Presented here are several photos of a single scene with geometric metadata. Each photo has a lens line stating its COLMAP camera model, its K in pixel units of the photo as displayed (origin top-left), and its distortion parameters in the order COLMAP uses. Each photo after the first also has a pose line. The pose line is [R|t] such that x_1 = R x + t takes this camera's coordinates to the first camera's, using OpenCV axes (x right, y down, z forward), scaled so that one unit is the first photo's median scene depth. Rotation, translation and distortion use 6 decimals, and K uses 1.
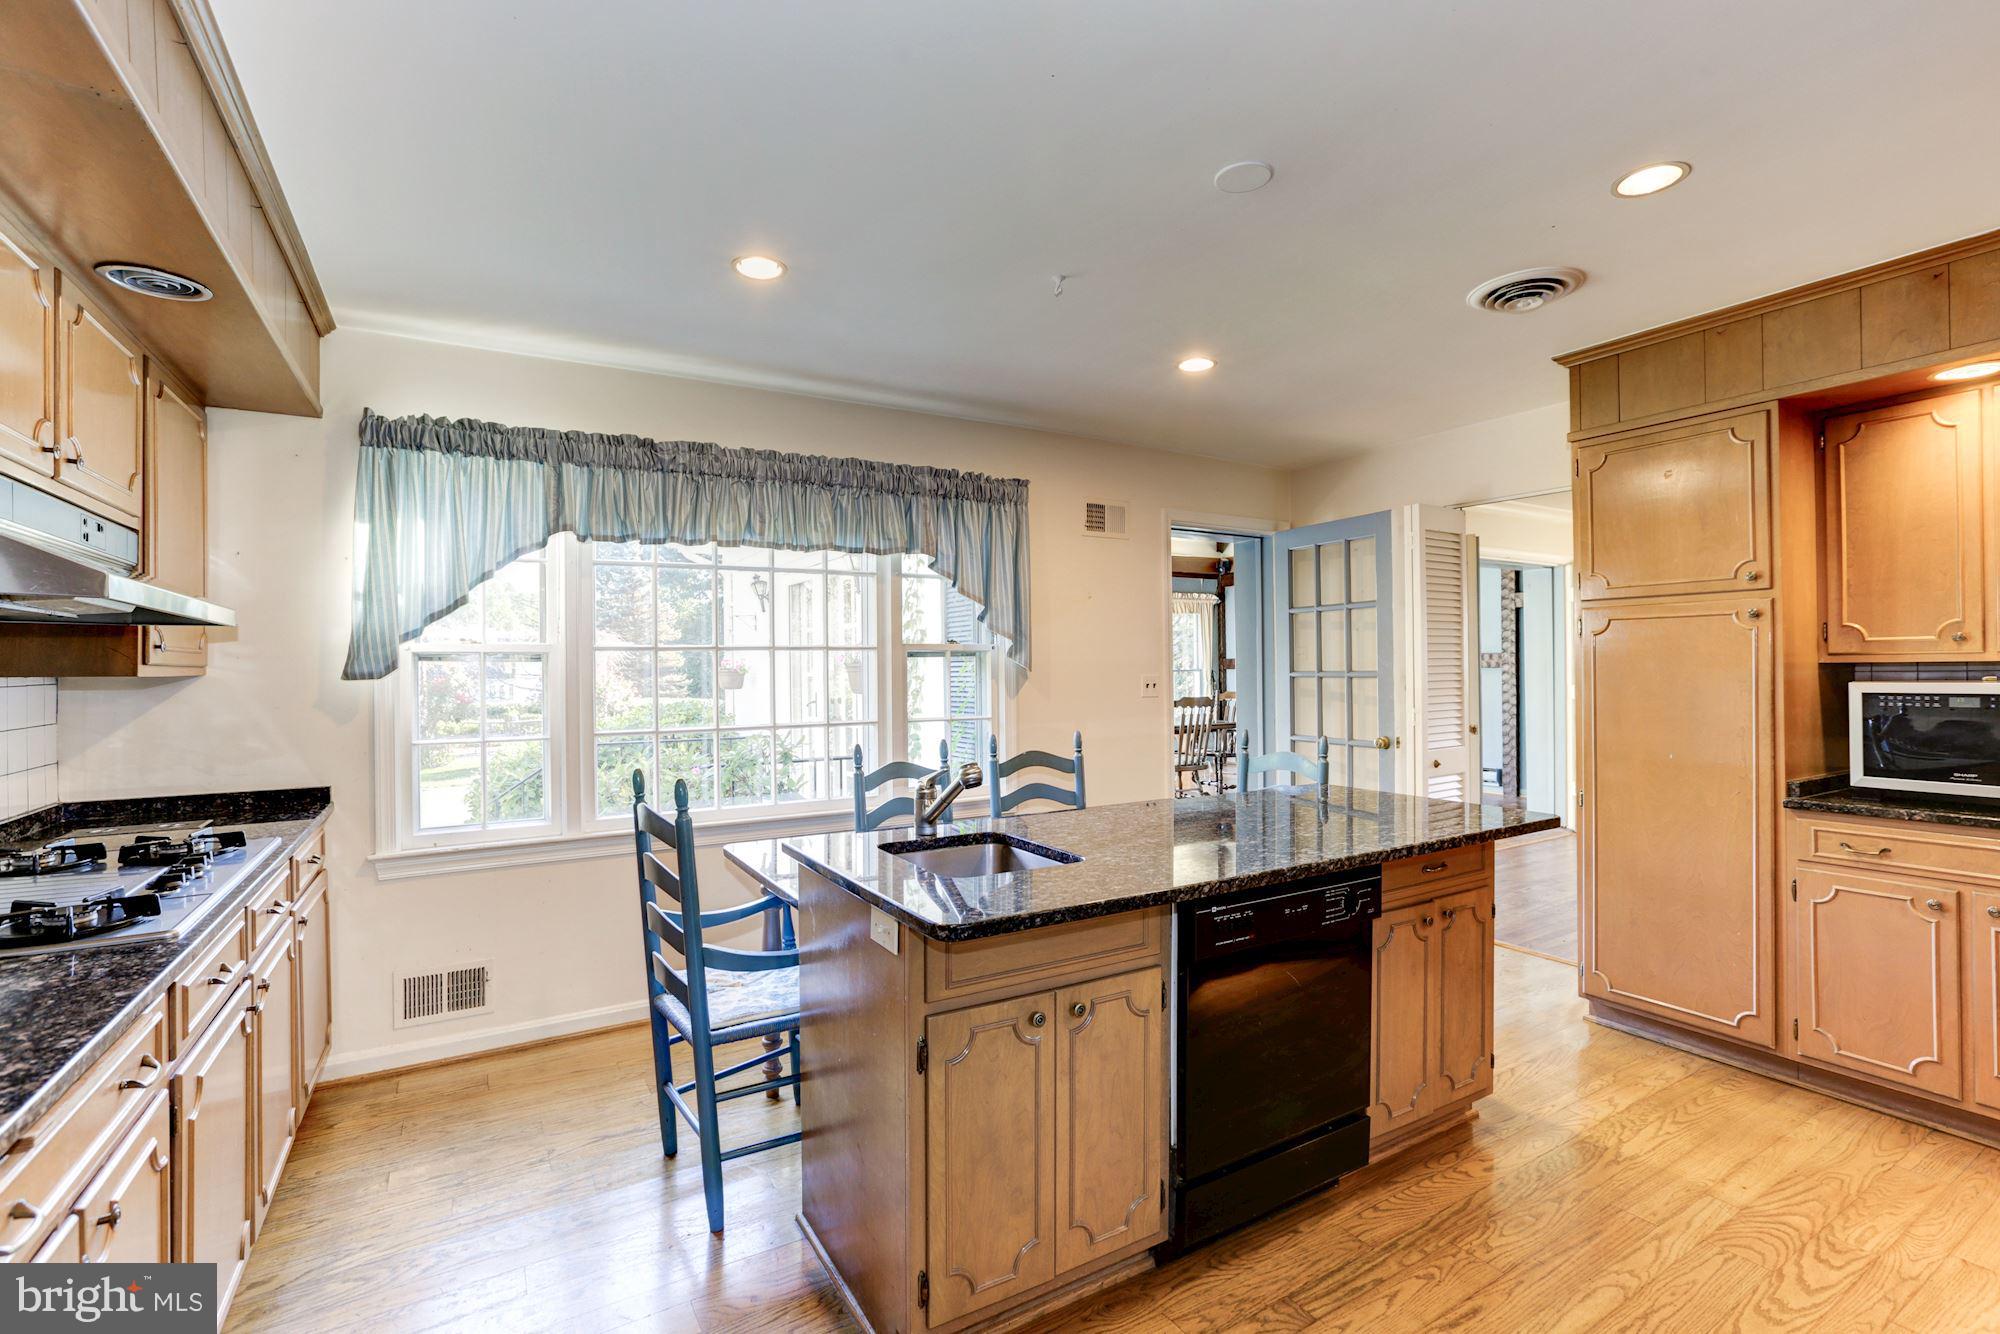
lens RADIAL K [[896.1, 0, 1004.1], [0, 896.1, 664.0], [0, 0, 1]] dist [-0.049125, 0.027594]
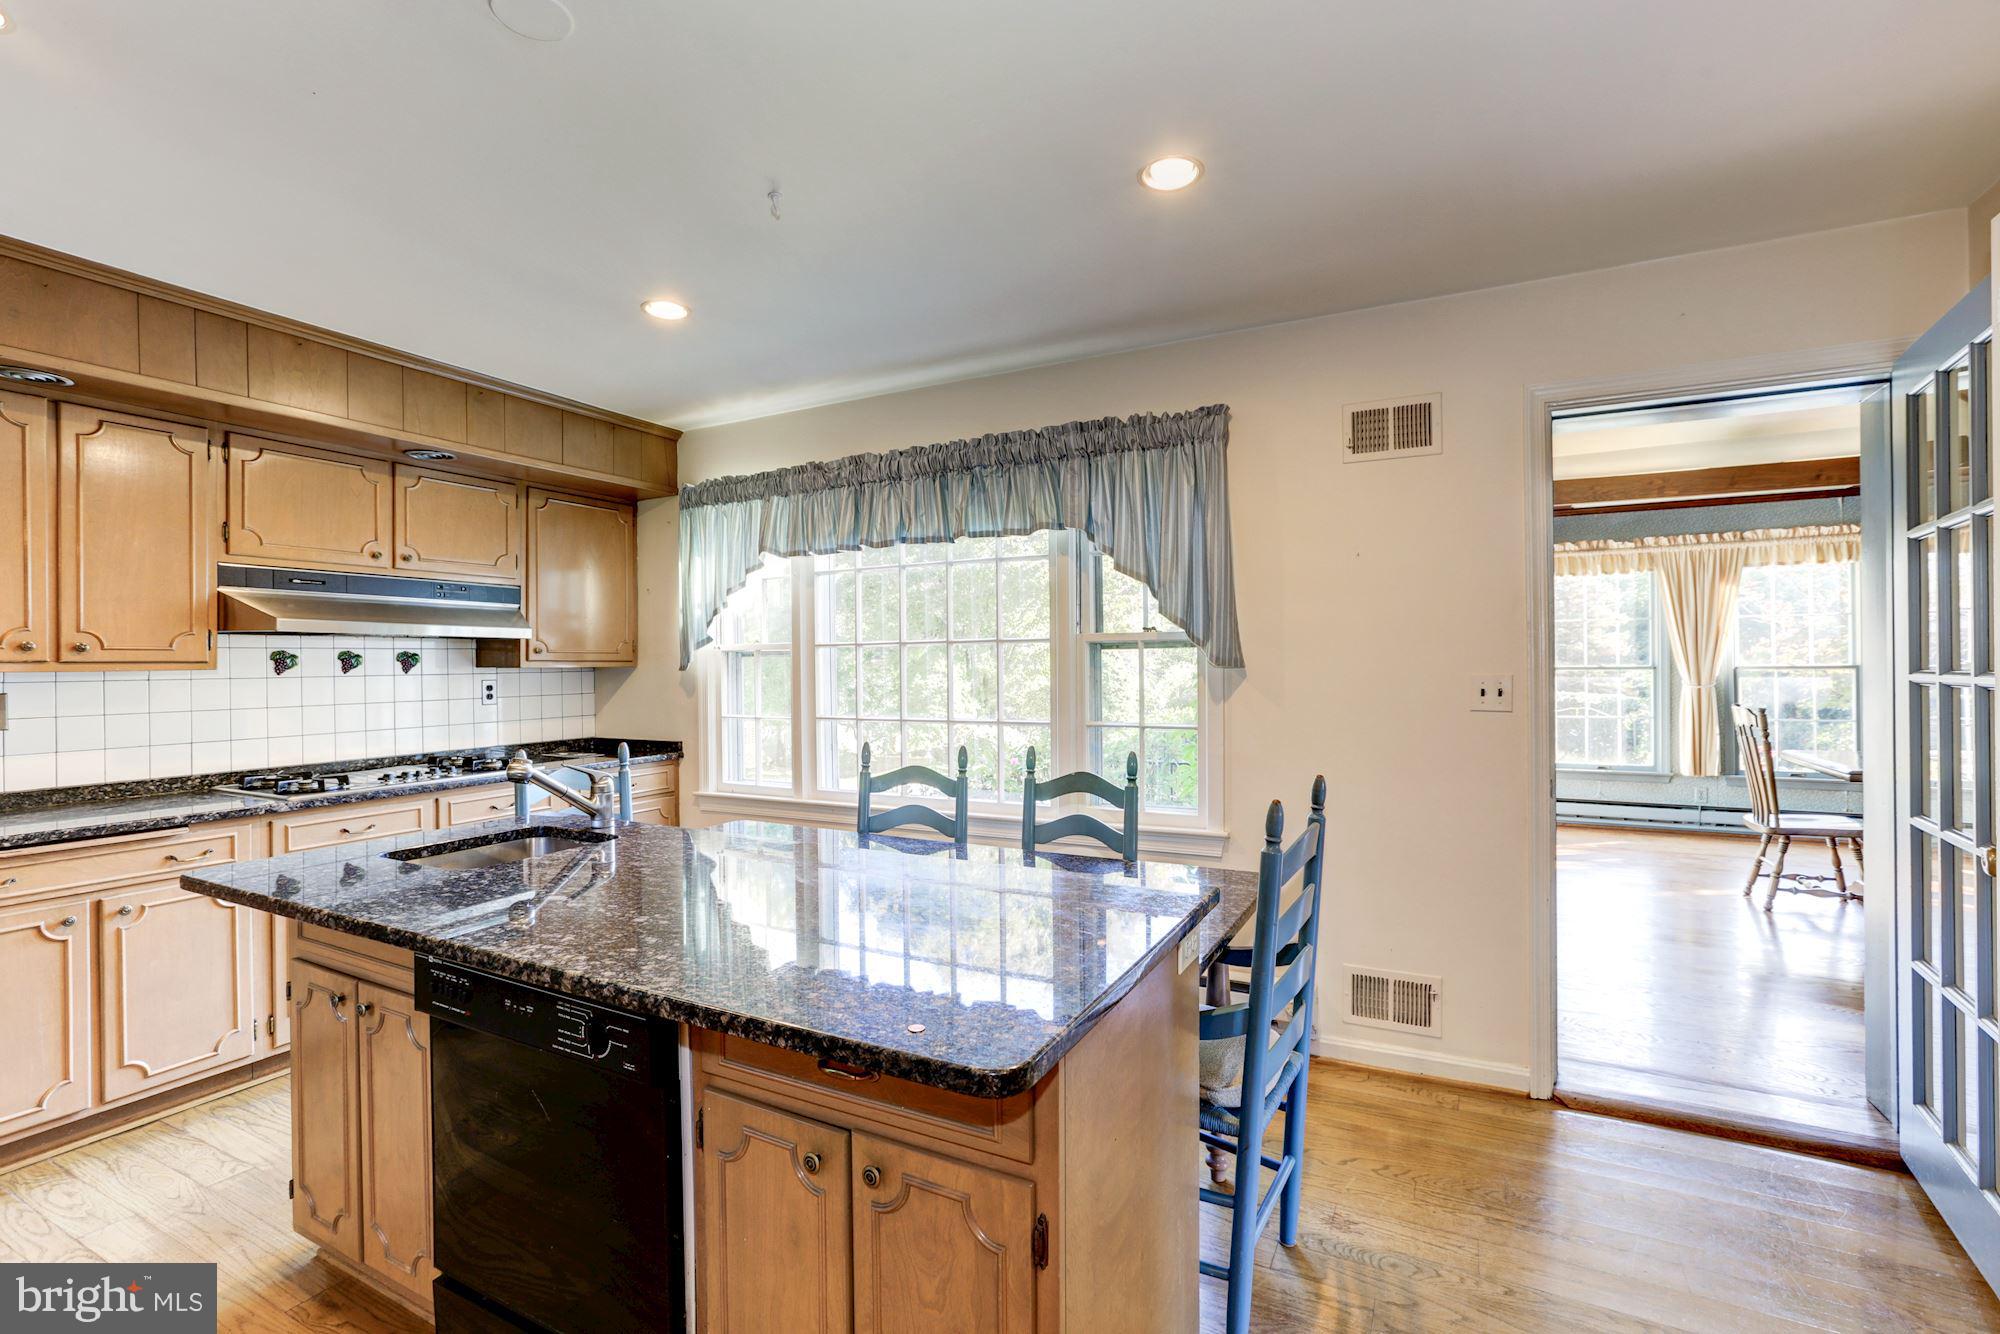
lens RADIAL K [[896.1, 0, 1004.1], [0, 896.1, 664.0], [0, 0, 1]] dist [-0.049125, 0.027594]
pose [[0.523392, 0.005749, -0.852073, 0.637093], [0.004030, 0.999949, 0.009222, -0.002450], [0.852082, -0.008260, 0.523343, 0.540570]]
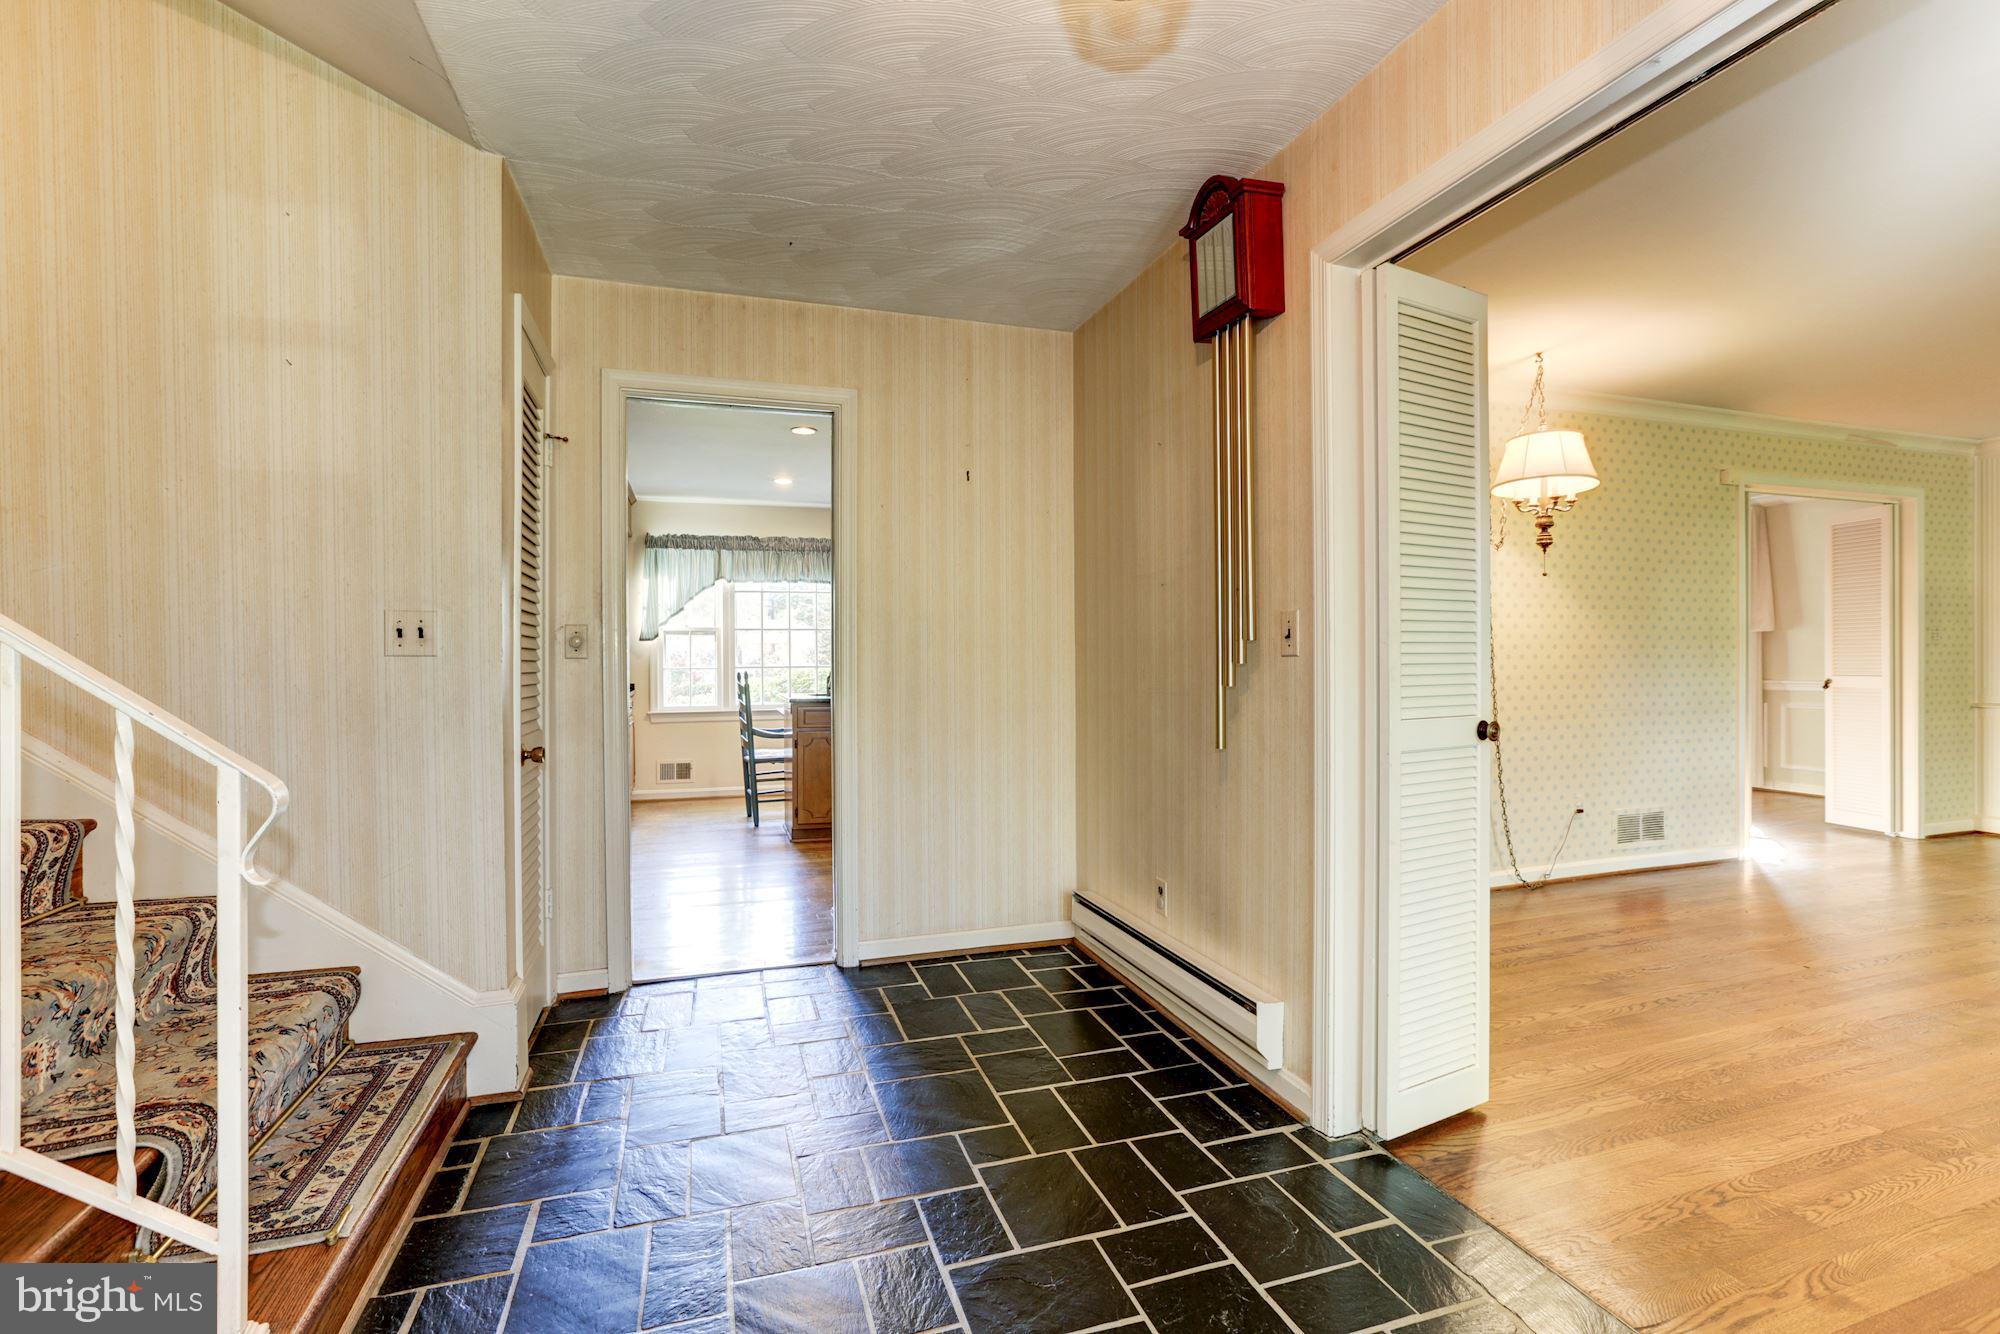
lens RADIAL K [[896.1, 0, 1004.1], [0, 896.1, 664.0], [0, 0, 1]] dist [-0.049125, 0.027594]
pose [[0.974928, 0.009660, -0.222312, 0.664042], [-0.006410, 0.999862, 0.015335, 0.031395], [0.222429, -0.013526, 0.974855, -0.996589]]
